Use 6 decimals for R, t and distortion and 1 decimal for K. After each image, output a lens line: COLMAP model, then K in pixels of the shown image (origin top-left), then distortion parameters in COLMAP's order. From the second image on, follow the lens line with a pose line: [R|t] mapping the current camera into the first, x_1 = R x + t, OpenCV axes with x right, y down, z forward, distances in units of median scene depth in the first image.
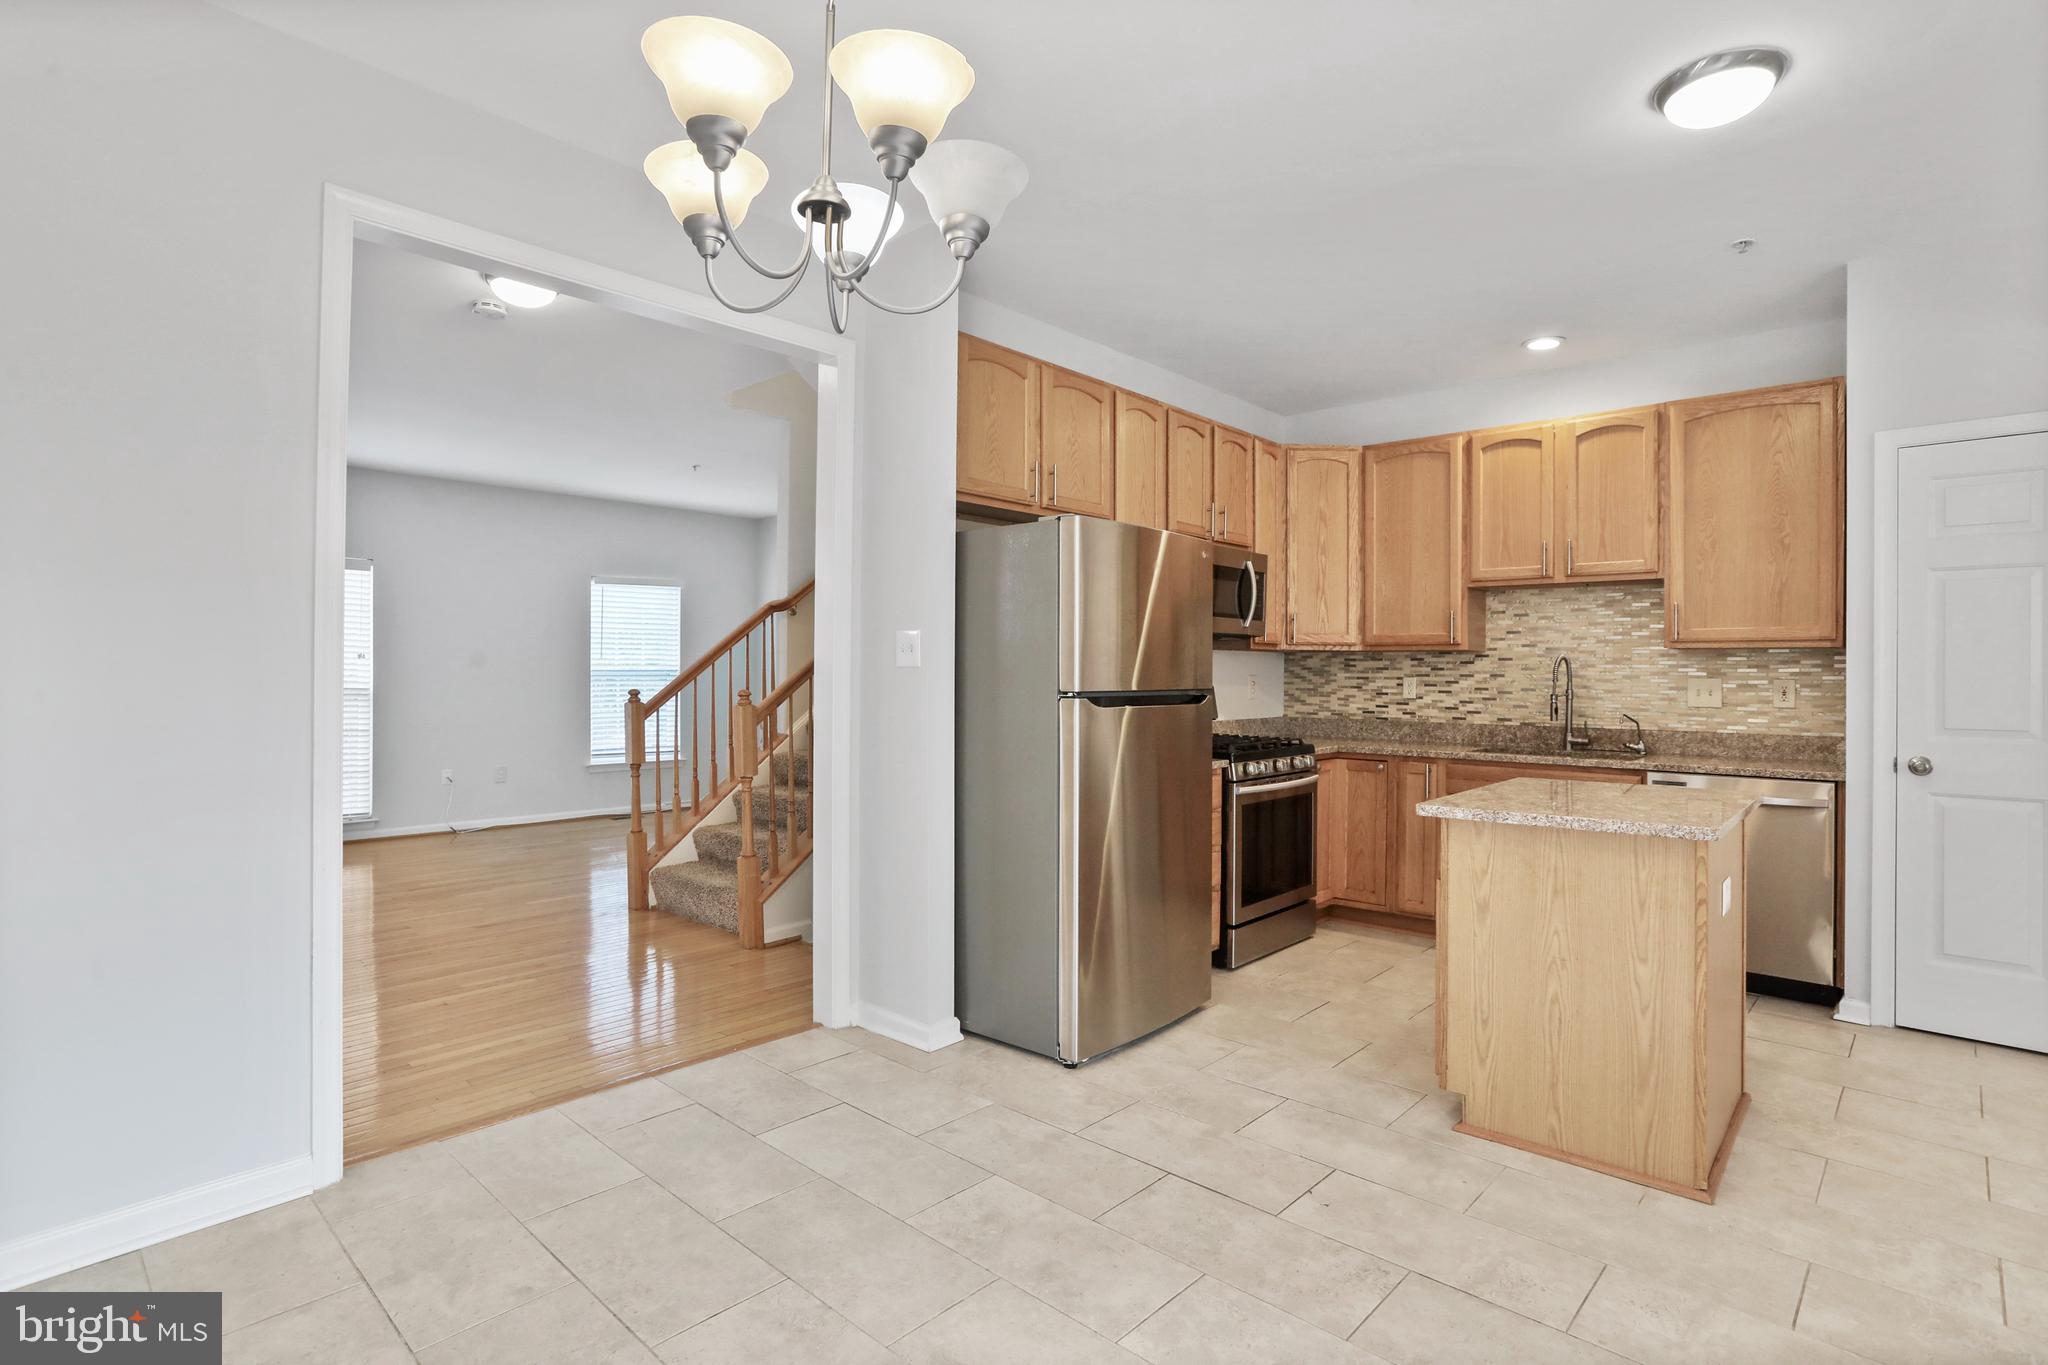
lens RADIAL K [[1009.7, 0, 1012.3], [0, 1009.7, 678.2], [0, 0, 1]] dist [-0.048976, 0.026915]
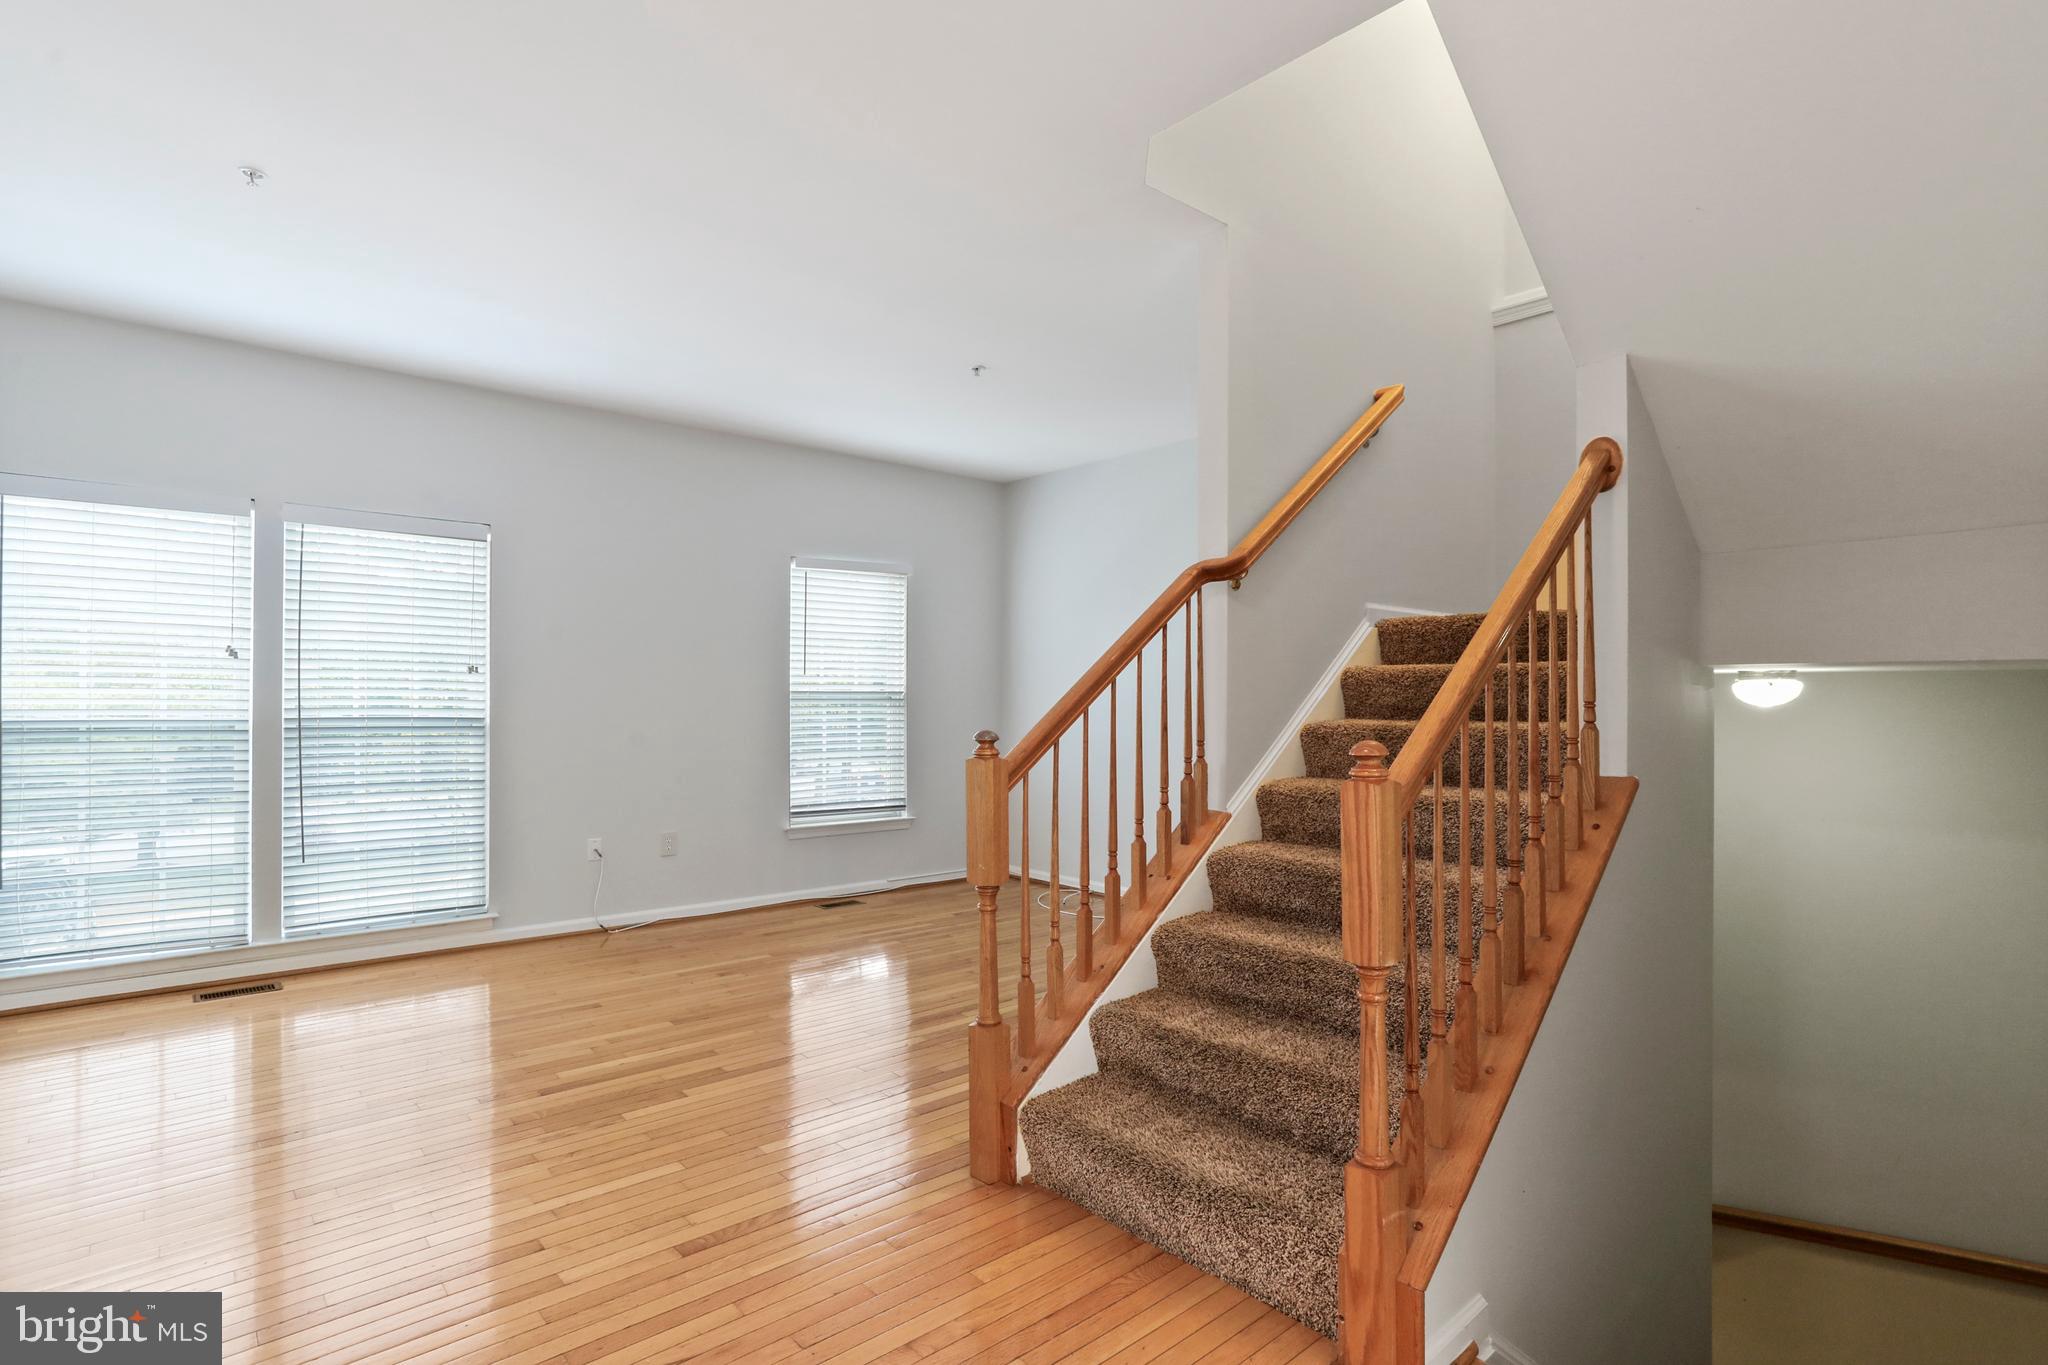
lens RADIAL K [[1009.7, 0, 1012.3], [0, 1009.7, 678.2], [0, 0, 1]] dist [-0.048976, 0.026915]
pose [[0.994818, -0.001639, -0.101654, -0.285301], [-0.000188, 0.999839, -0.017960, -0.005751], [0.101667, 0.017886, 0.994658, 0.464549]]
